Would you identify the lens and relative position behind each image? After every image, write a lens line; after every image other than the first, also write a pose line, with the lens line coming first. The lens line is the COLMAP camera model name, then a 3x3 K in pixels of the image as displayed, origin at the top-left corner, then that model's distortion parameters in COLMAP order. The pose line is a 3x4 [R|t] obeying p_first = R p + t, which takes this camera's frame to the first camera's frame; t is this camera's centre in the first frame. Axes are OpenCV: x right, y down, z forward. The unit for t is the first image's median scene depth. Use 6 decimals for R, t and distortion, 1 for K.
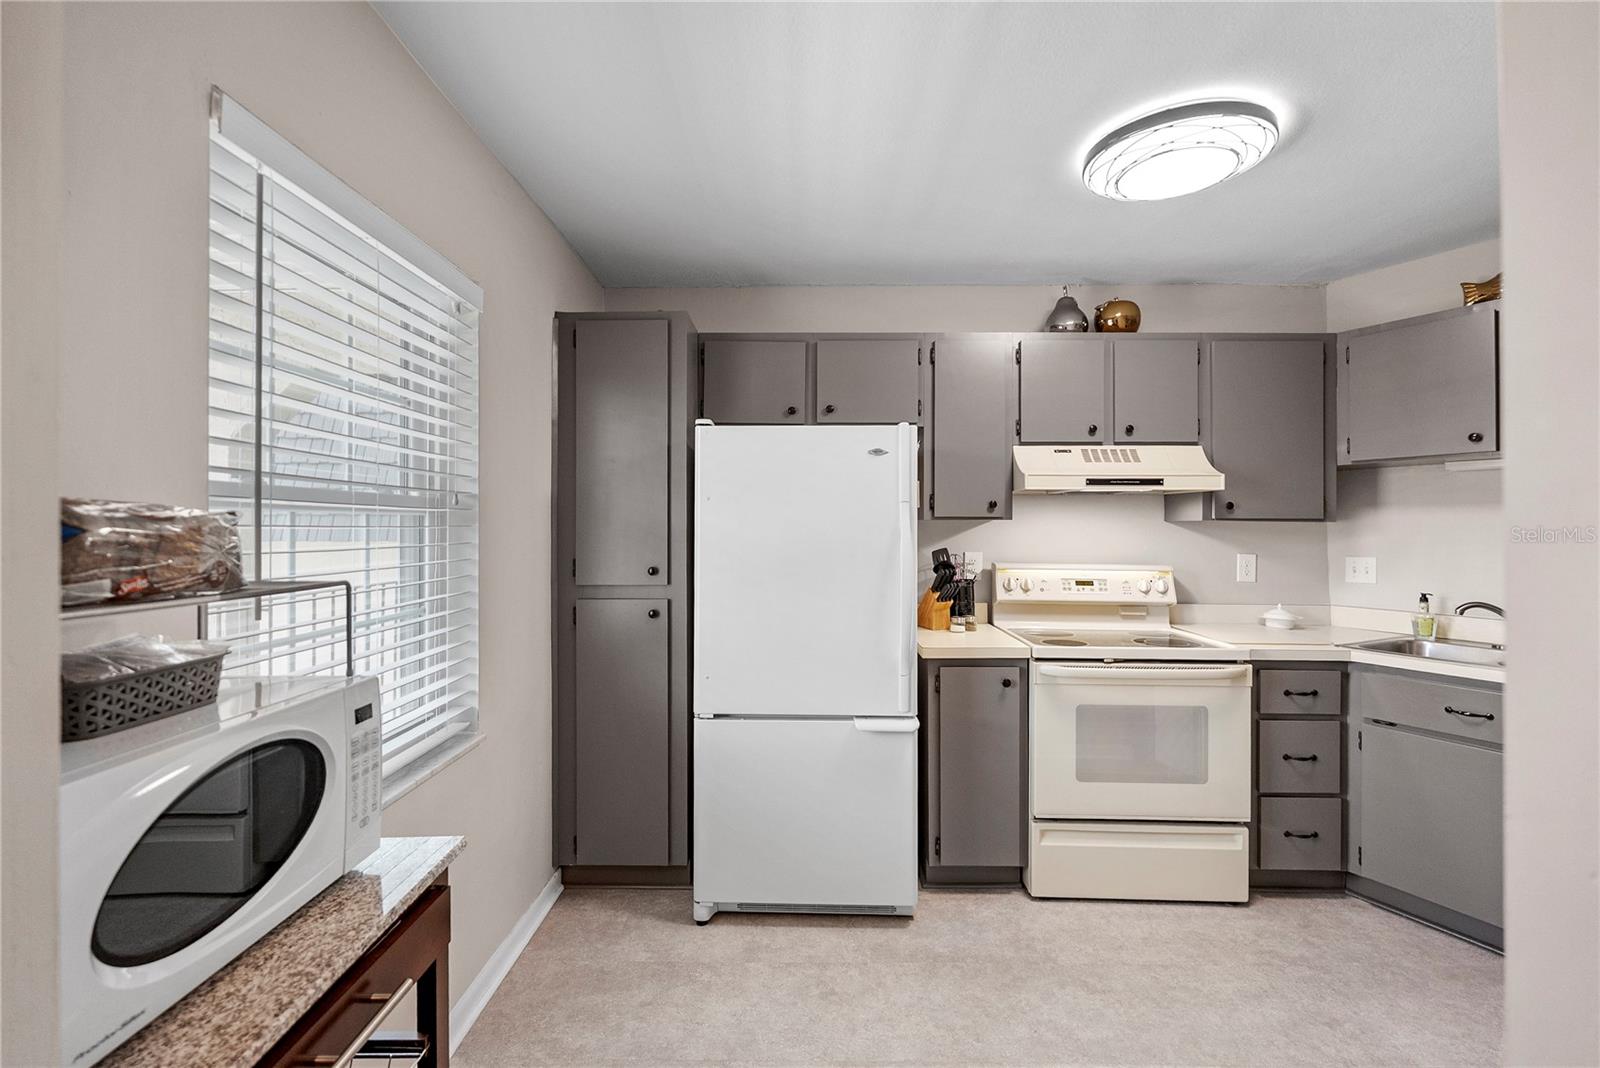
lens RADIAL K [[711.5, 0, 797.7], [0, 711.5, 530.5], [0, 0, 1]] dist [-0.005108, 0.000097]
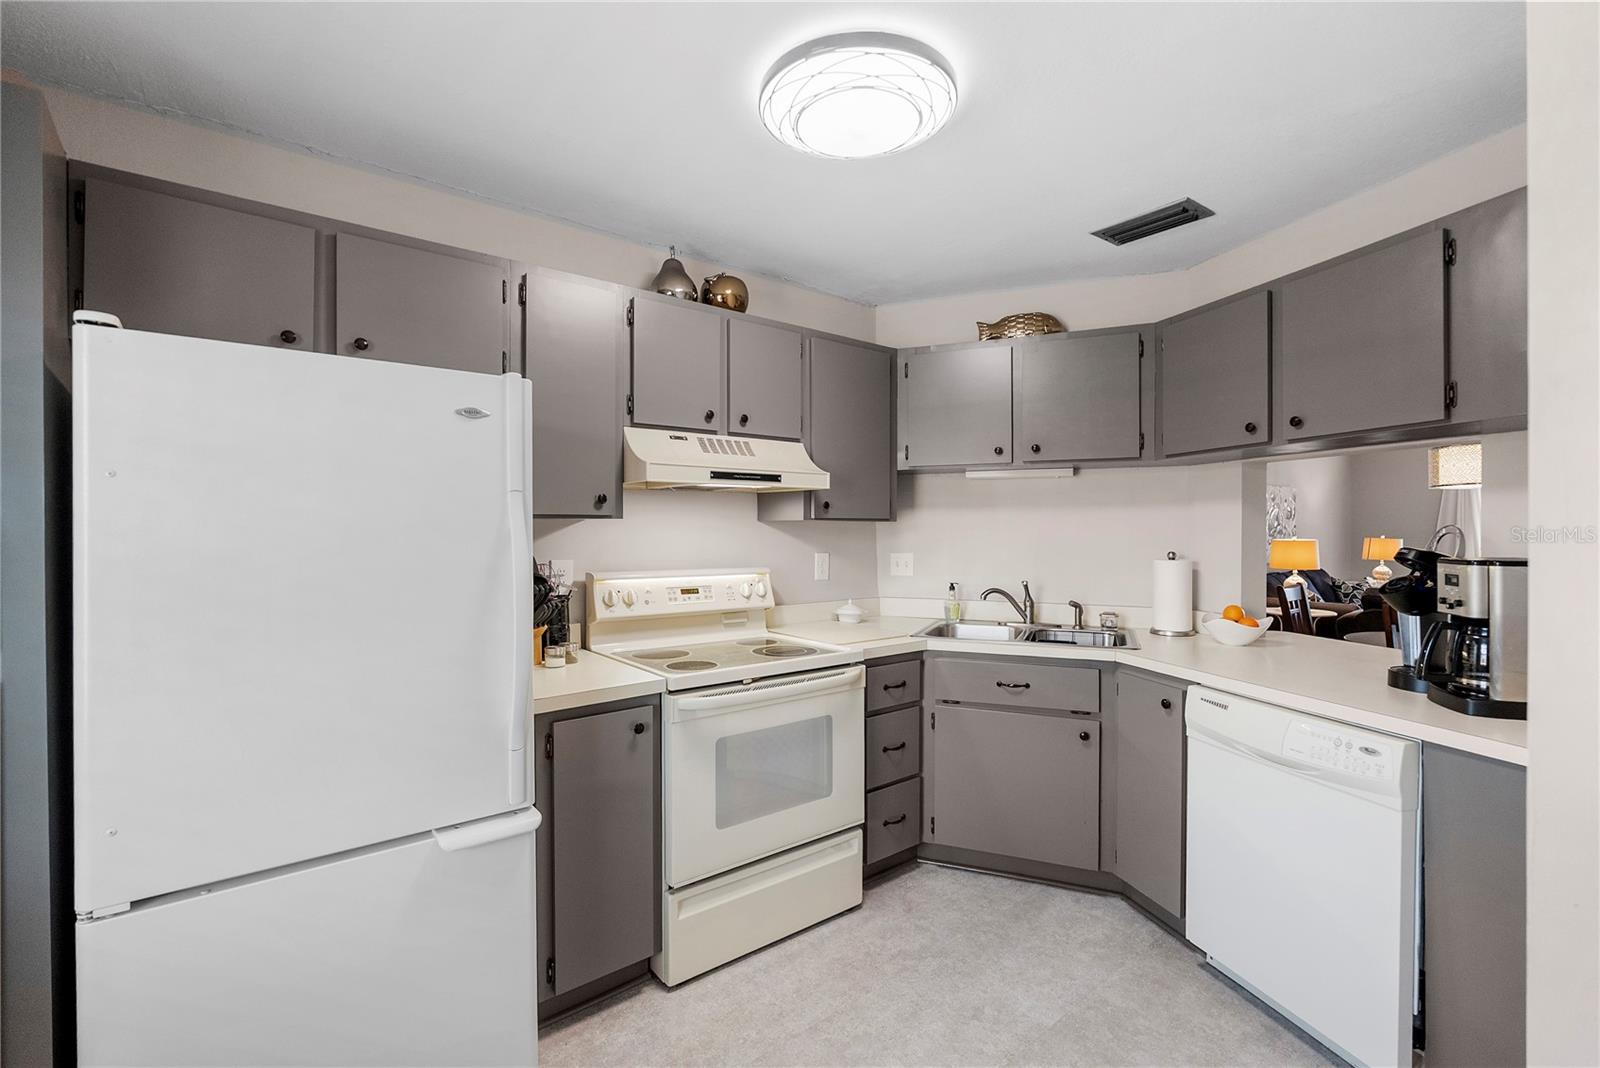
lens RADIAL K [[711.5, 0, 797.7], [0, 711.5, 530.5], [0, 0, 1]] dist [-0.005108, 0.000097]
pose [[0.769343, -0.007748, 0.638789, -0.061696], [0.008359, 0.999963, 0.002061, -0.001953], [-0.638781, 0.003754, 0.769379, 0.262836]]
